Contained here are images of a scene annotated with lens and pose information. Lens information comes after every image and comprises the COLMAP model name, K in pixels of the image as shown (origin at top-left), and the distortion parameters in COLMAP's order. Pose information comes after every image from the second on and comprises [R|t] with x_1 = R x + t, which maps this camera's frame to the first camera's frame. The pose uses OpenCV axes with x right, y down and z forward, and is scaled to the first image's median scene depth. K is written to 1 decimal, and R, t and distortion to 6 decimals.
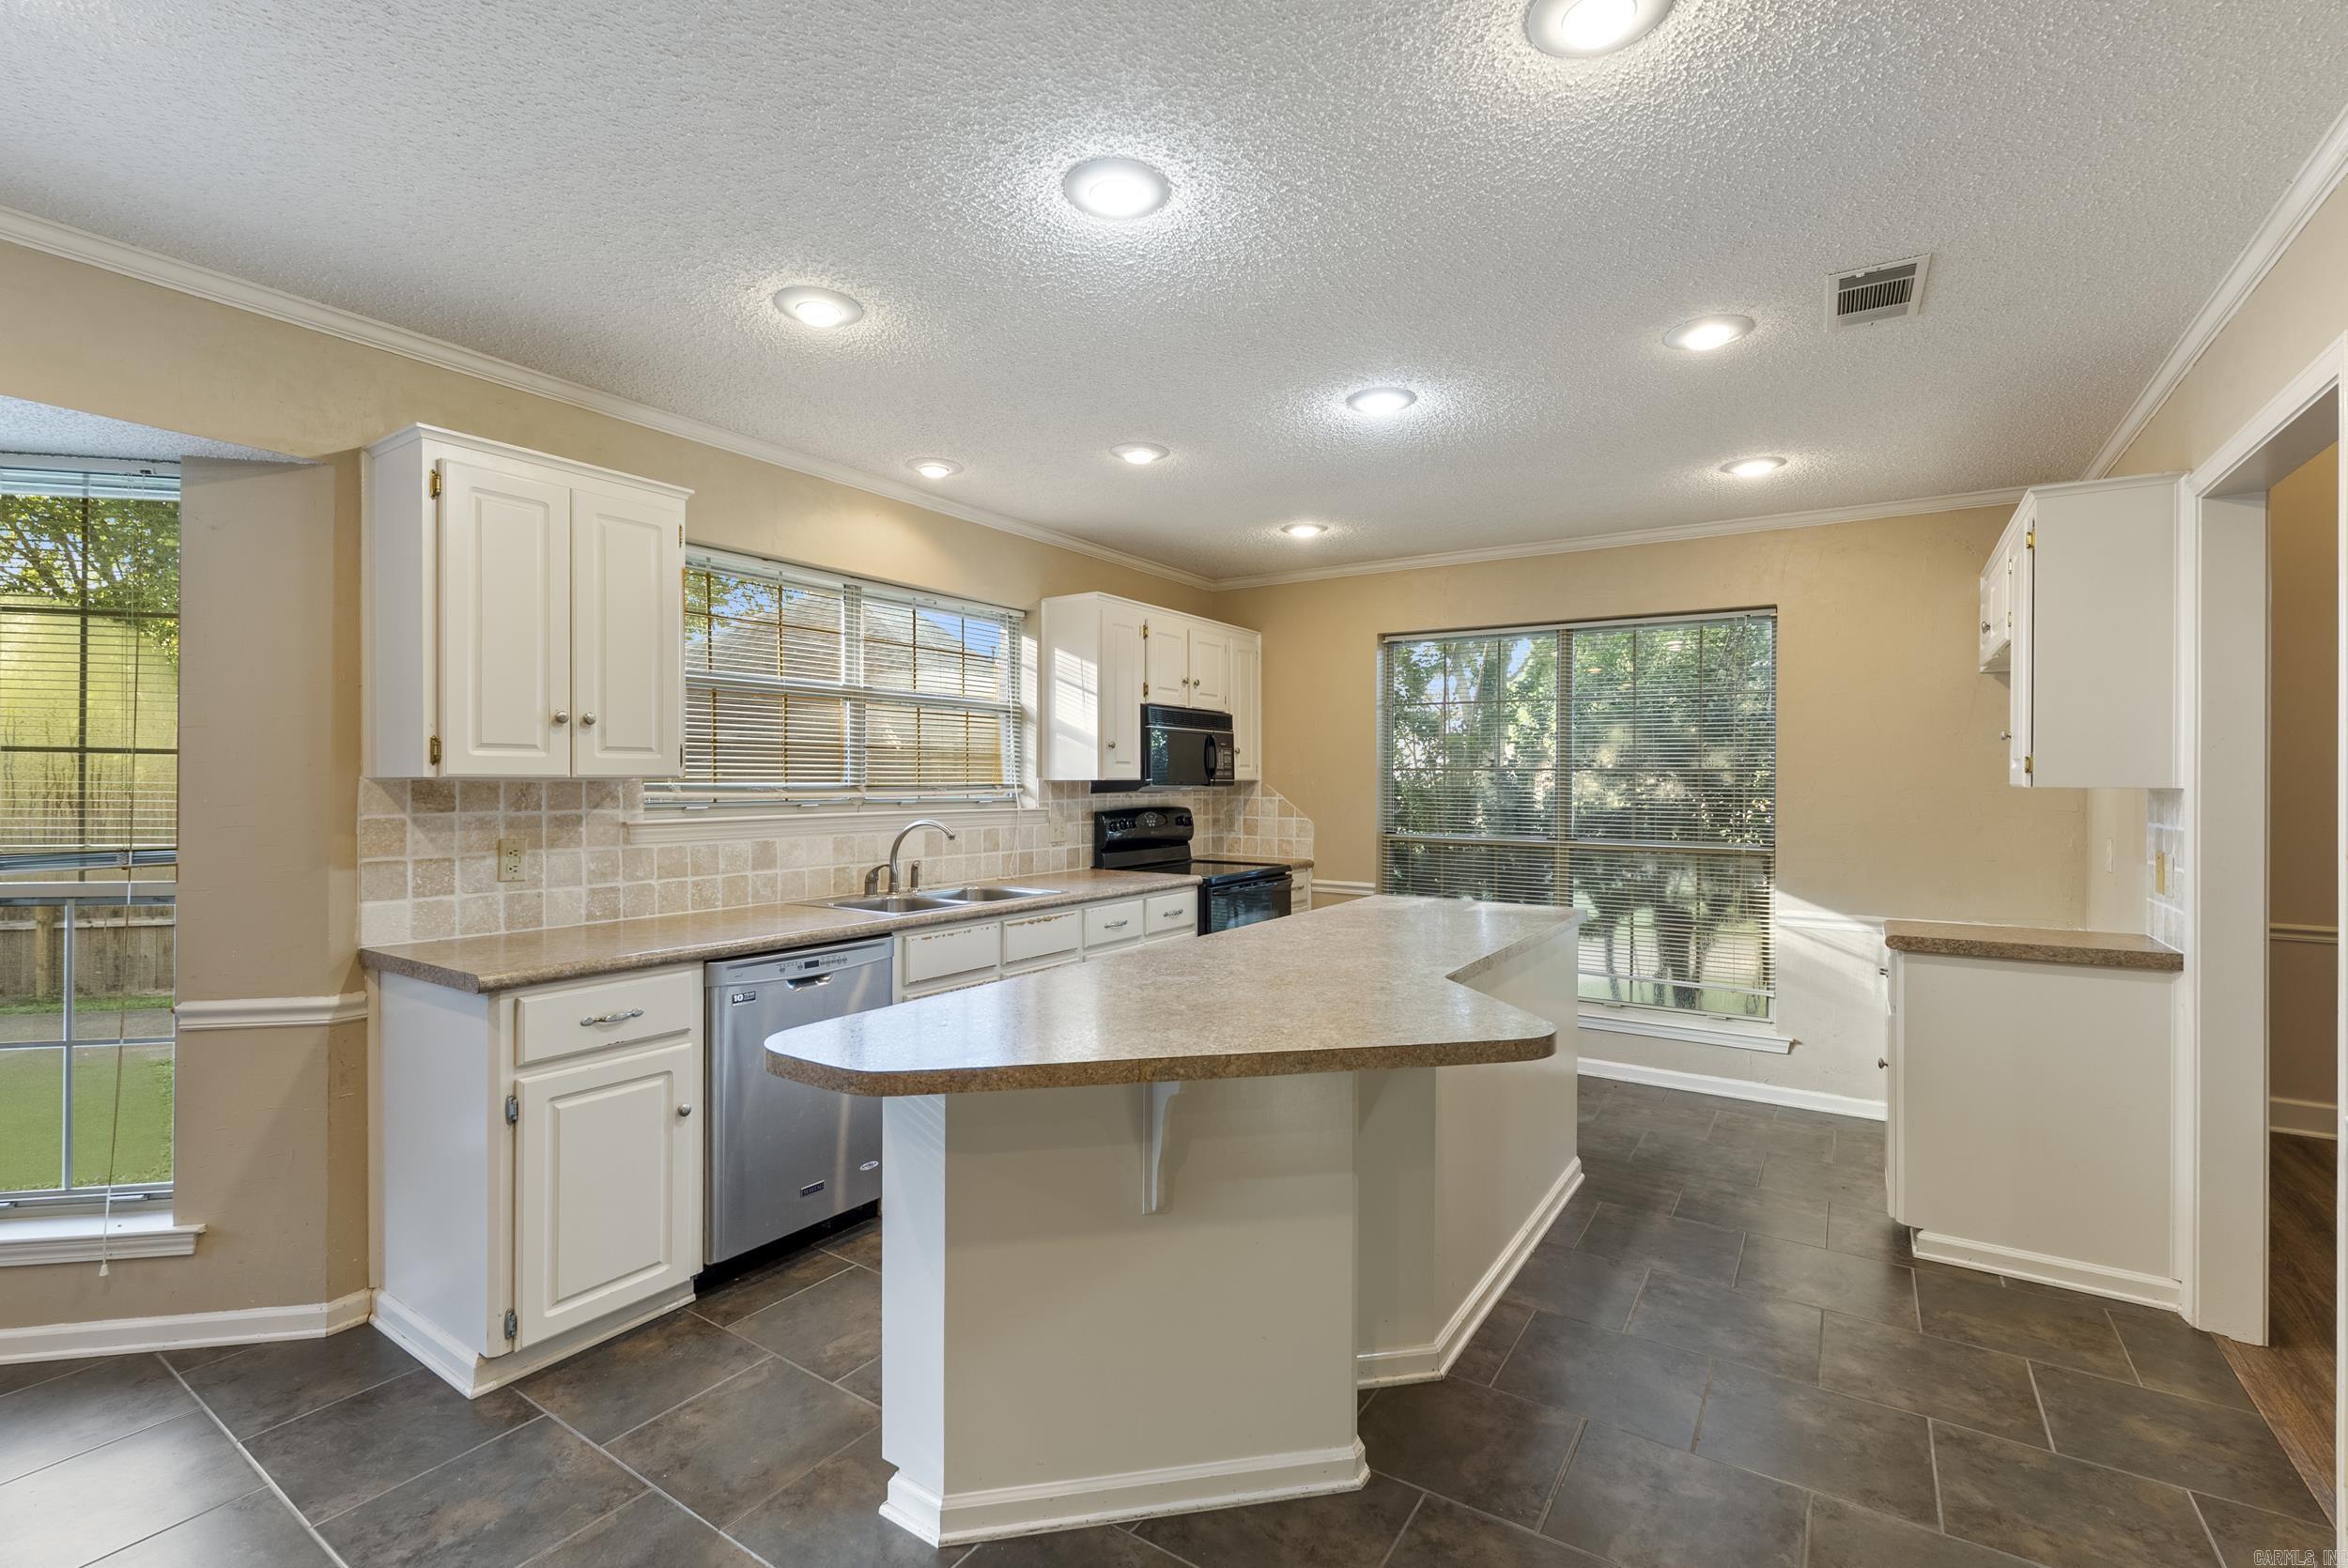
lens RADIAL K [[1033.6, 0, 1172.3], [0, 1033.6, 779.7], [0, 0, 1]] dist [-0.003791, 0.000132]
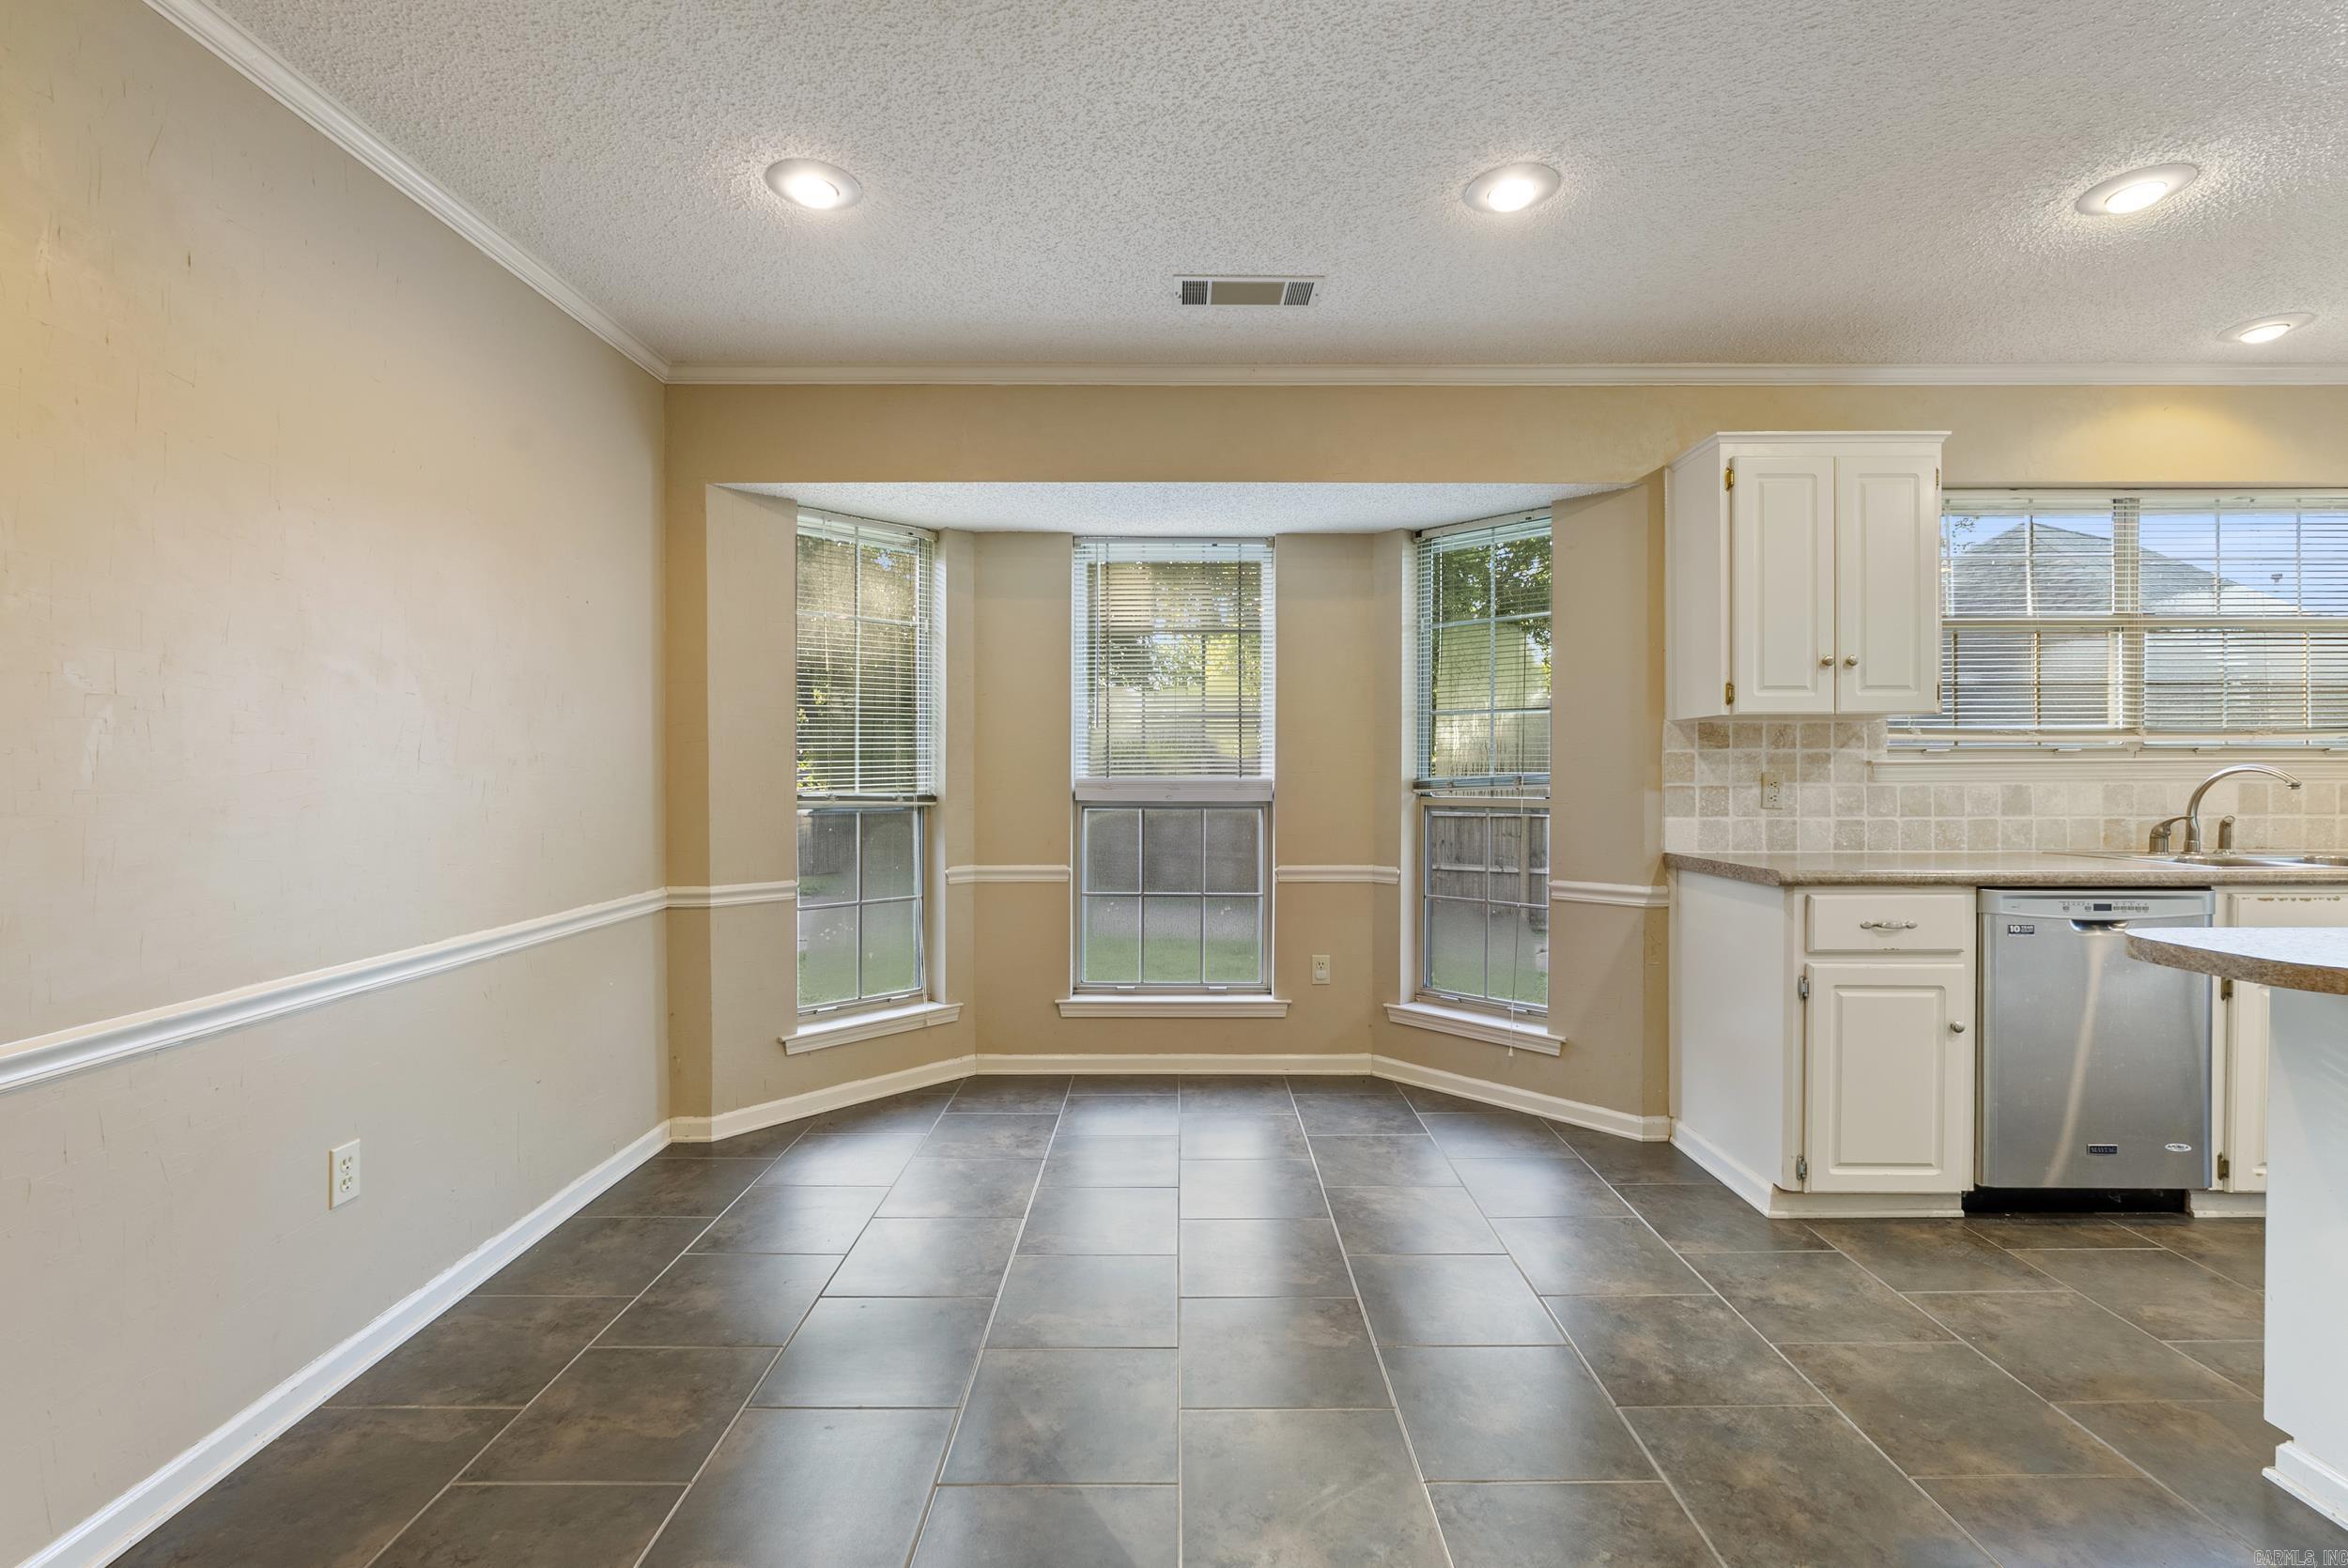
lens RADIAL K [[1033.6, 0, 1177.6], [0, 1033.6, 784.0], [0, 0, 1]] dist [-0.003791, 0.000132]
pose [[0.556891, 0.002796, -0.830581, -0.048320], [0.004371, 0.999971, 0.006297, 0.065823], [0.830574, -0.007138, 0.556862, -0.229878]]
